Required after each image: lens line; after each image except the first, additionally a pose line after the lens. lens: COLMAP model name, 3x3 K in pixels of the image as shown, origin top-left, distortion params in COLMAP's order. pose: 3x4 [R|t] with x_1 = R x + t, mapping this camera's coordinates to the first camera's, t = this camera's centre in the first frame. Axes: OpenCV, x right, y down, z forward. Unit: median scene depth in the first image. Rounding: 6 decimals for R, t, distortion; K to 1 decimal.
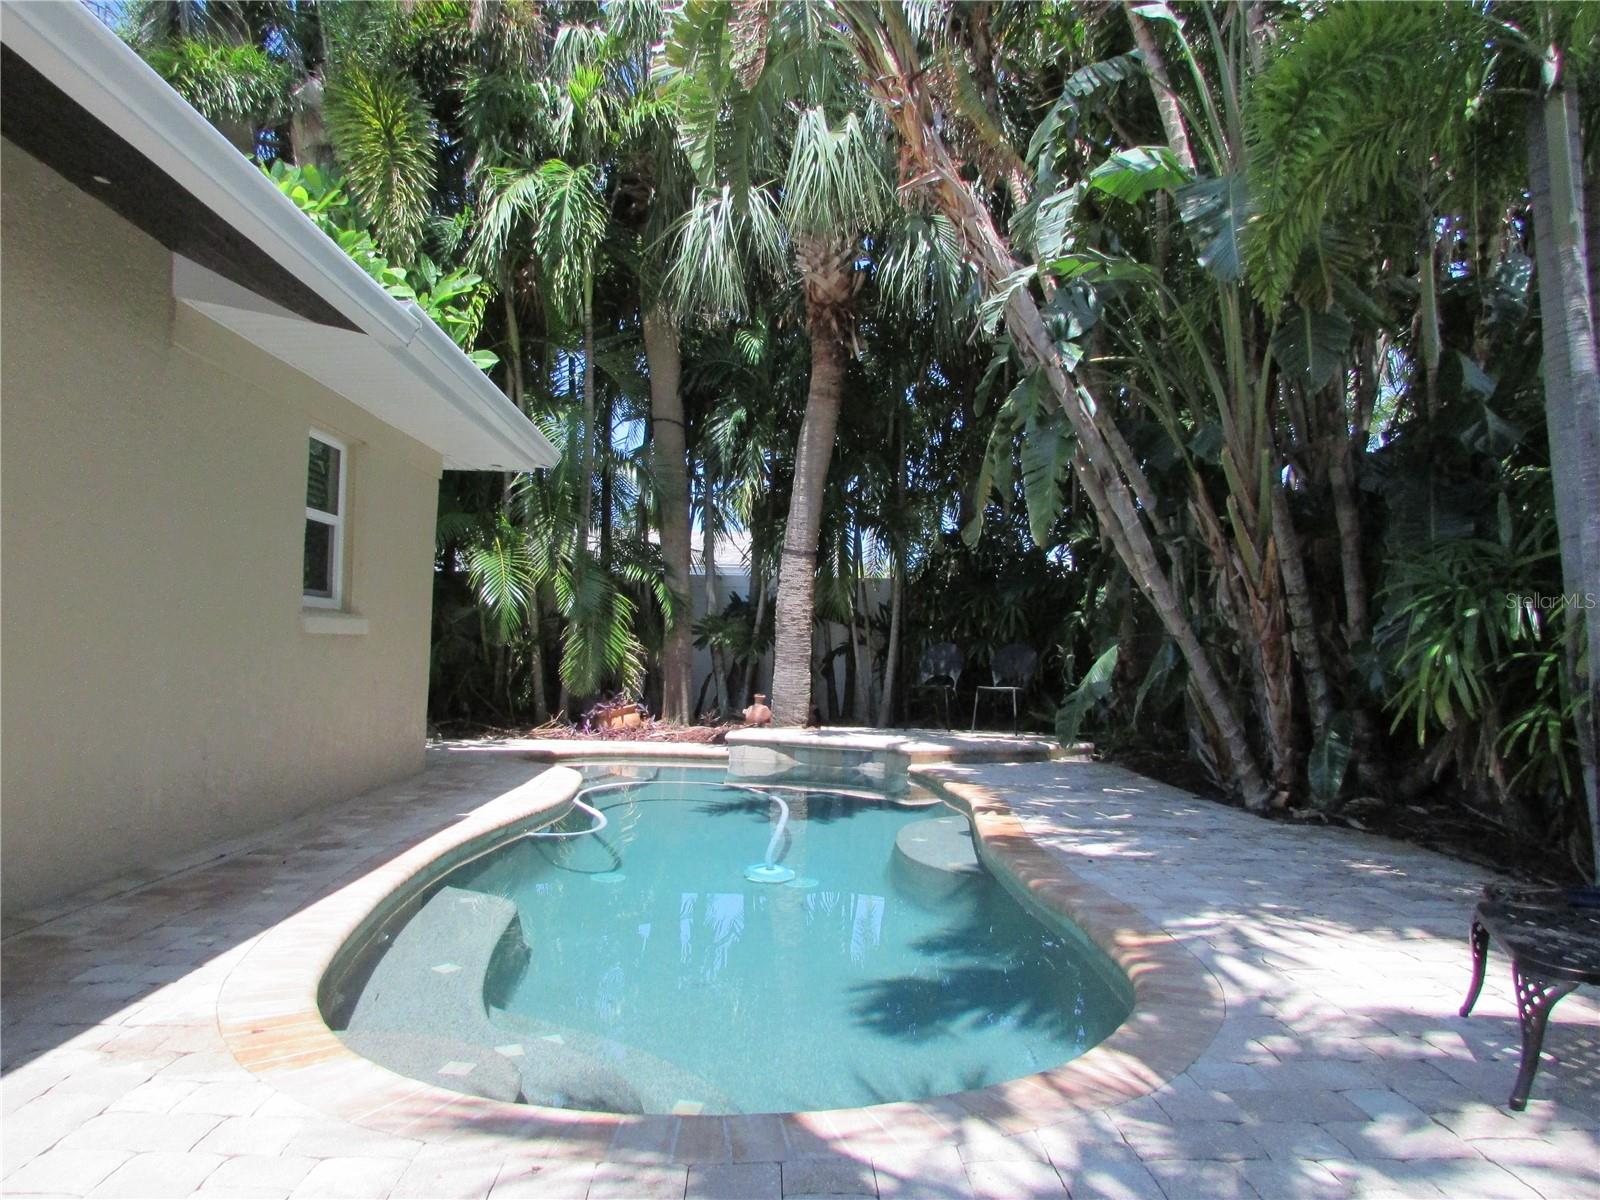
lens RADIAL K [[1100.1, 0, 790.0], [0, 1100.1, 606.3], [0, 0, 1]] dist [-0.037786, 0.003397]
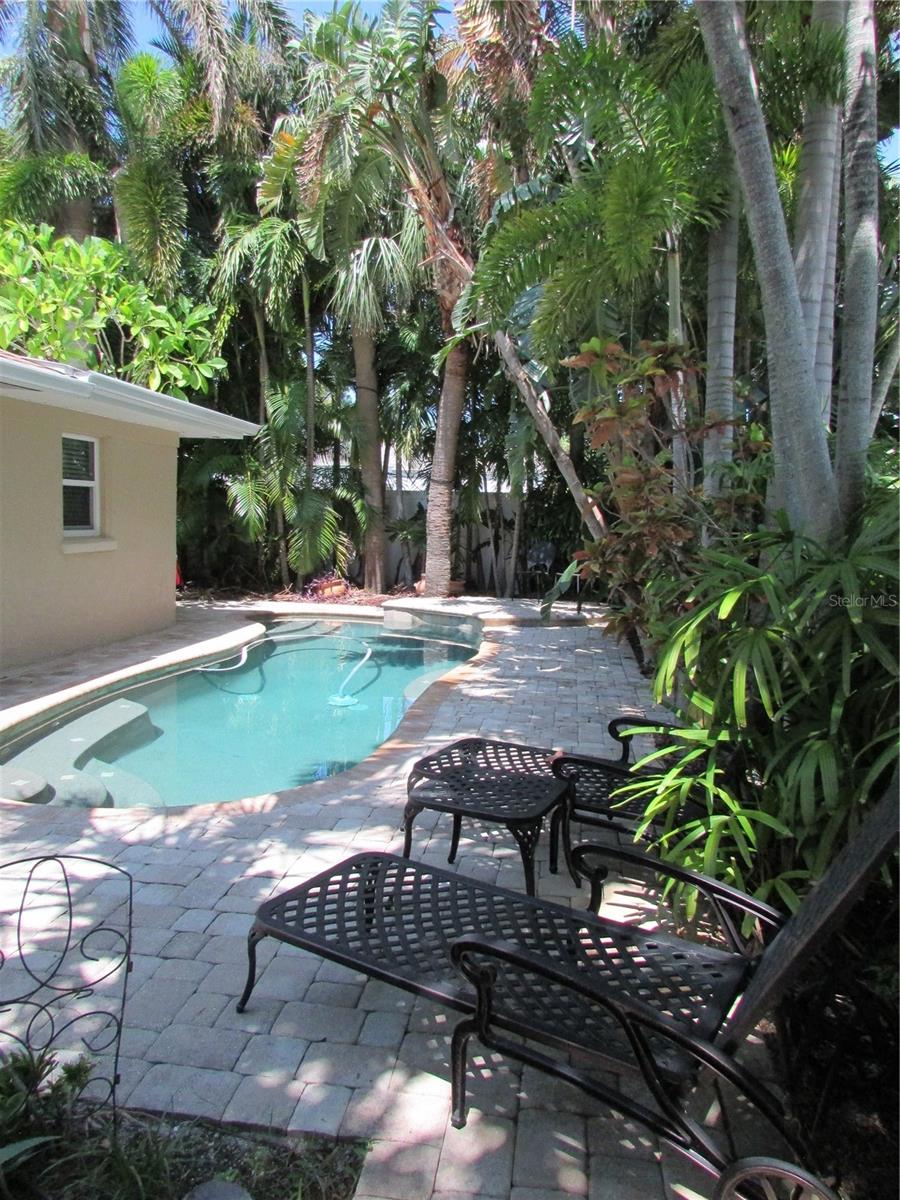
lens RADIAL K [[825.1, 0, 450.5], [0, 825.1, 592.4], [0, 0, 1]] dist [-0.037786, 0.003397]
pose [[0.986866, 0.020384, -0.160250, 0.249274], [0.000731, 0.991433, 0.130614, -0.055705], [0.161540, -0.129016, 0.978397, -0.133770]]
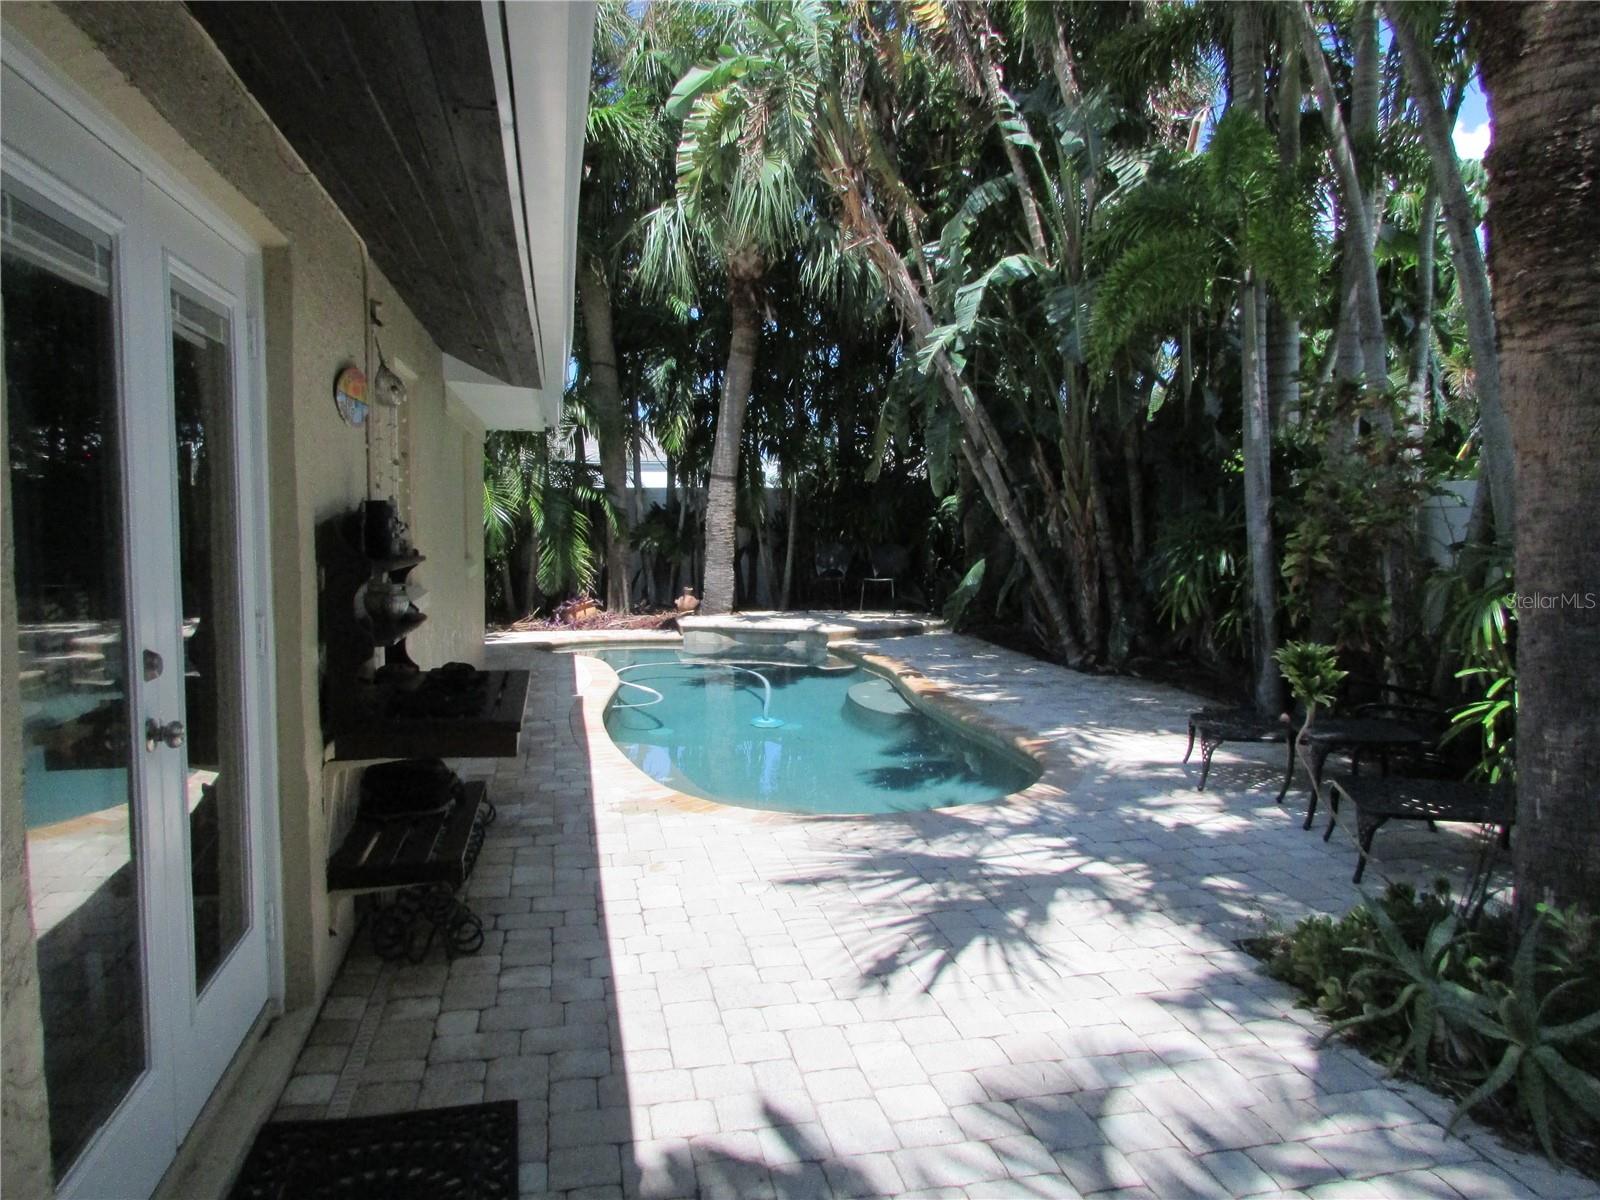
lens RADIAL K [[1090.6, 0, 770.9], [0, 1090.6, 604.7], [0, 0, 1]] dist [-0.062229, 0.042606]
pose [[0.987092, -0.036291, 0.155990, -0.171043], [0.016439, 0.991803, 0.126718, -0.075078], [-0.159310, -0.122518, 0.979597, -0.311724]]
